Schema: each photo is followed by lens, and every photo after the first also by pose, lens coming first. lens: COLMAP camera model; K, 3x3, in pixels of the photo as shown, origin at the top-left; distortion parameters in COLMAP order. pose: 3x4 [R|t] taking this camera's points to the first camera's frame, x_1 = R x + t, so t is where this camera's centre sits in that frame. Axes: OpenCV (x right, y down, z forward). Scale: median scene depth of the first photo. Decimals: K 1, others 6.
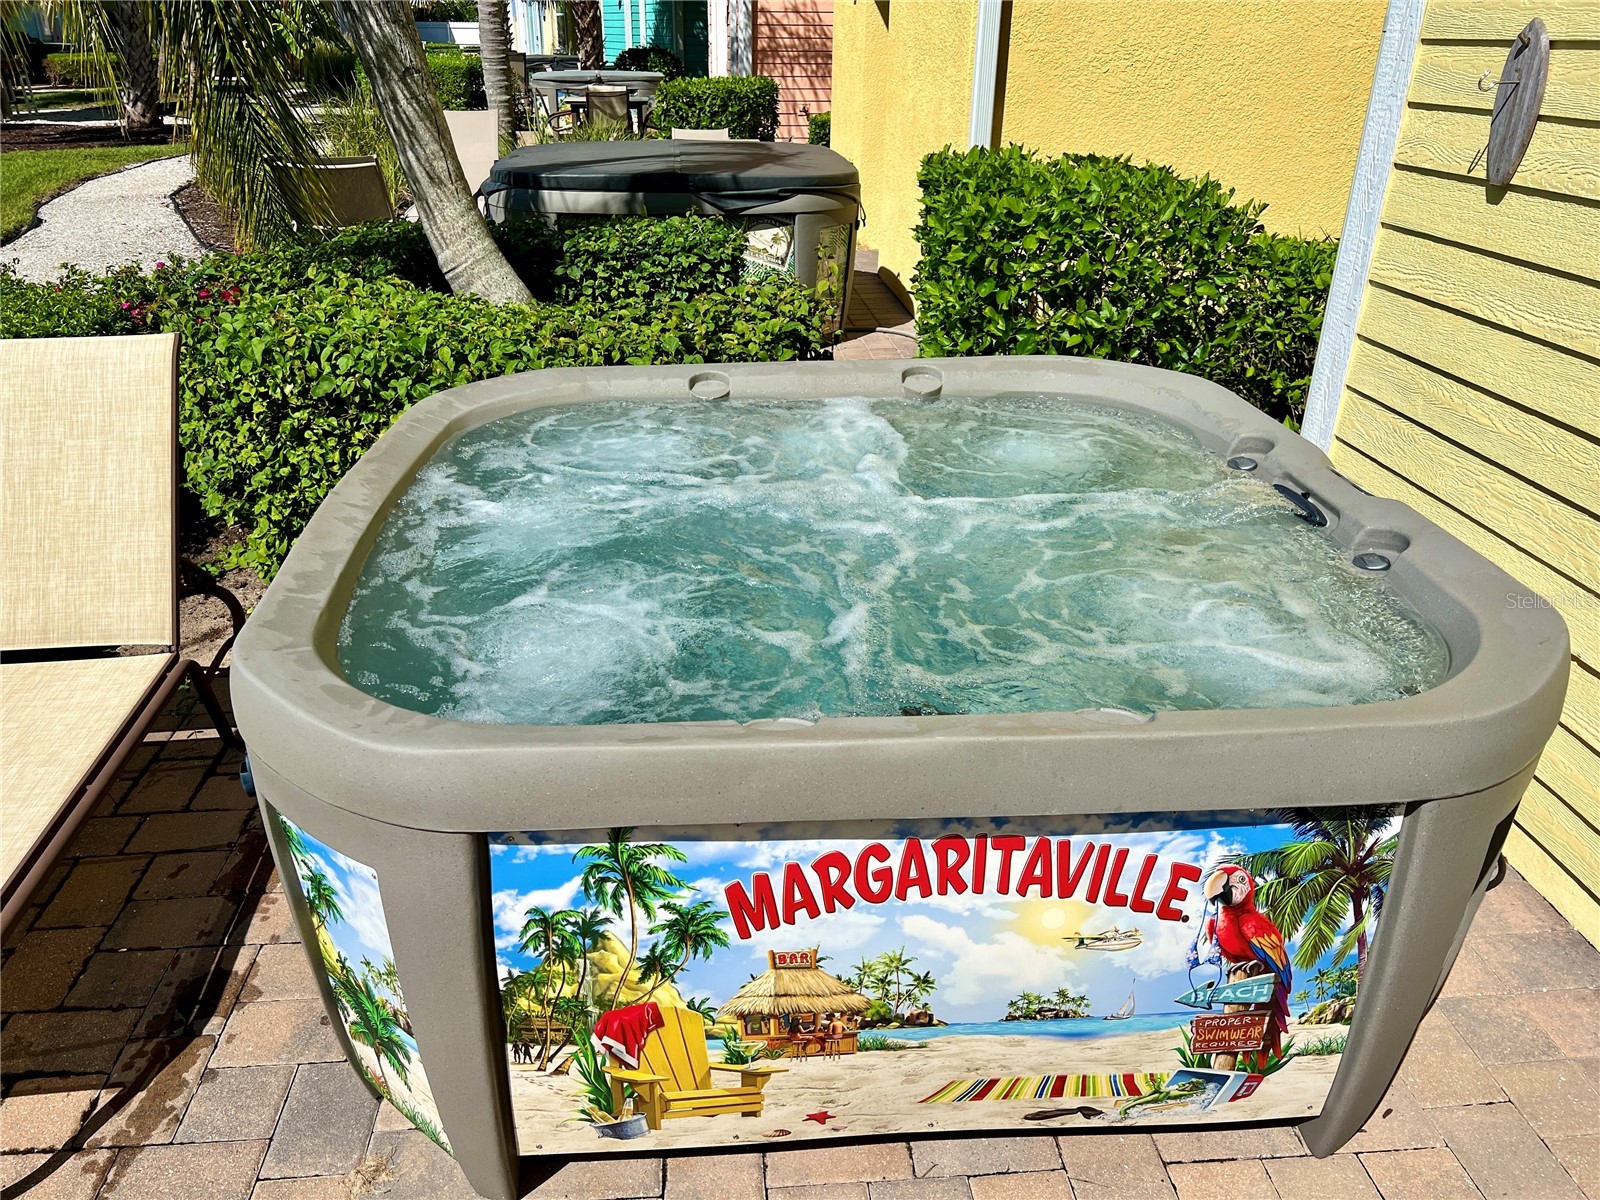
lens RADIAL K [[1210.9, 0, 795.1], [0, 1210.9, 599.6], [0, 0, 1]] dist [0.049068, -0.060006]
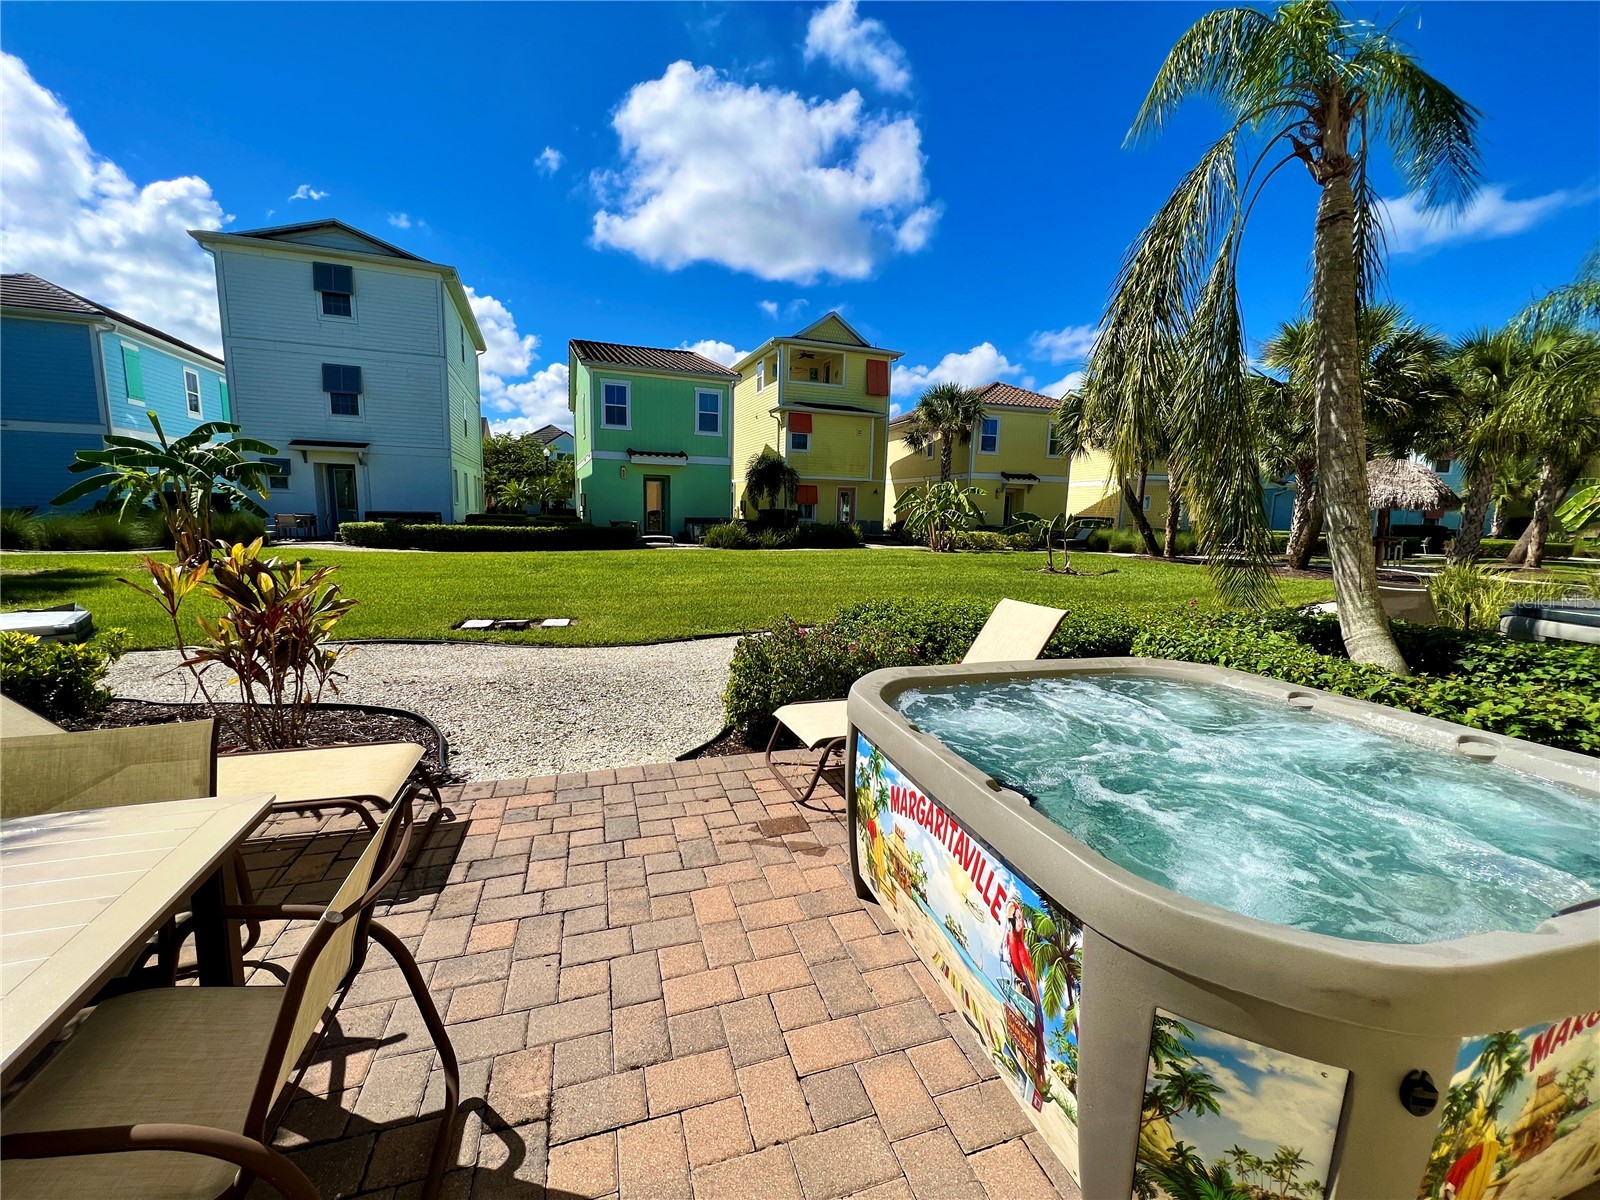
lens RADIAL K [[647.3, 0, 793.8], [0, 647.3, 598.9], [0, 0, 1]] dist [-0.004819, 0.001030]
pose [[0.217308, 0.131797, -0.967164, 1.091639], [-0.431556, 0.901714, 0.025913, -0.060716], [0.875521, 0.411755, 0.252828, 0.294786]]
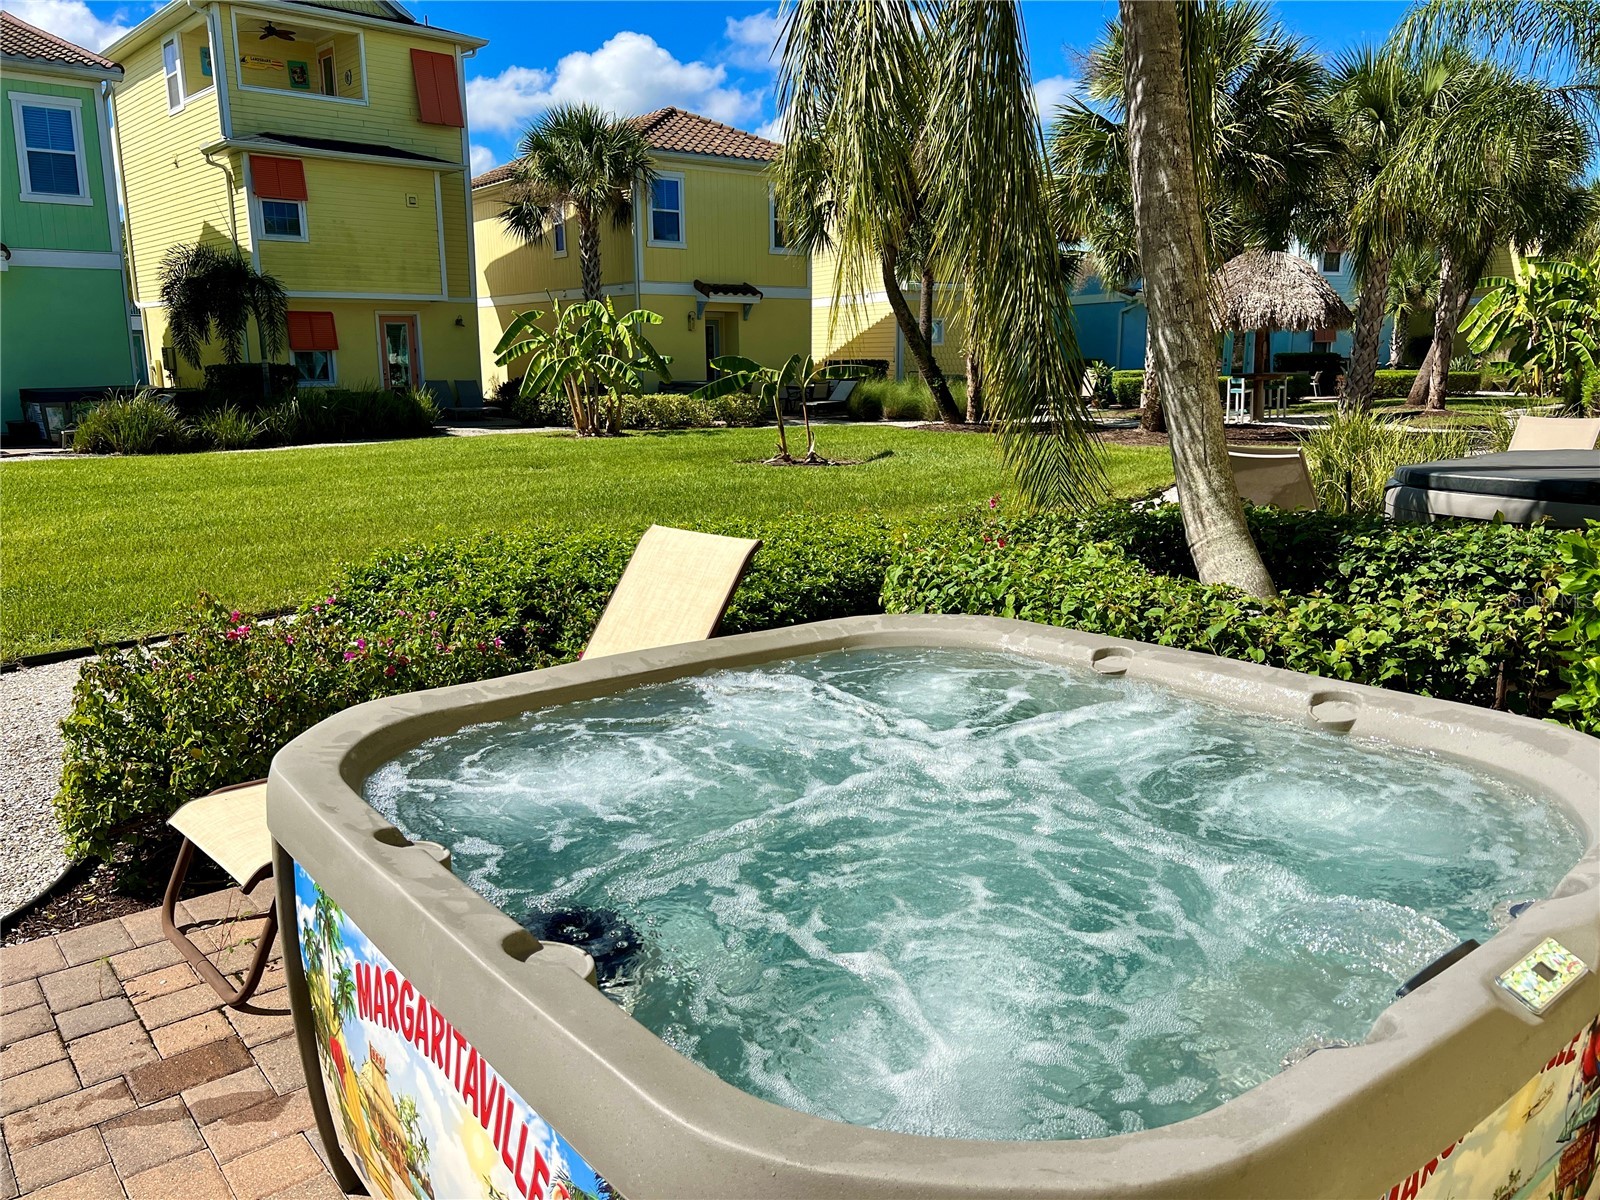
lens RADIAL K [[1210.9, 0, 802.7], [0, 1210.9, 615.8], [0, 0, 1]] dist [0.049068, -0.060006]
pose [[0.563483, 0.158272, -0.810825, 1.031662], [-0.335283, 0.940823, -0.049358, -0.158581], [0.755031, 0.299669, 0.583204, 0.500743]]
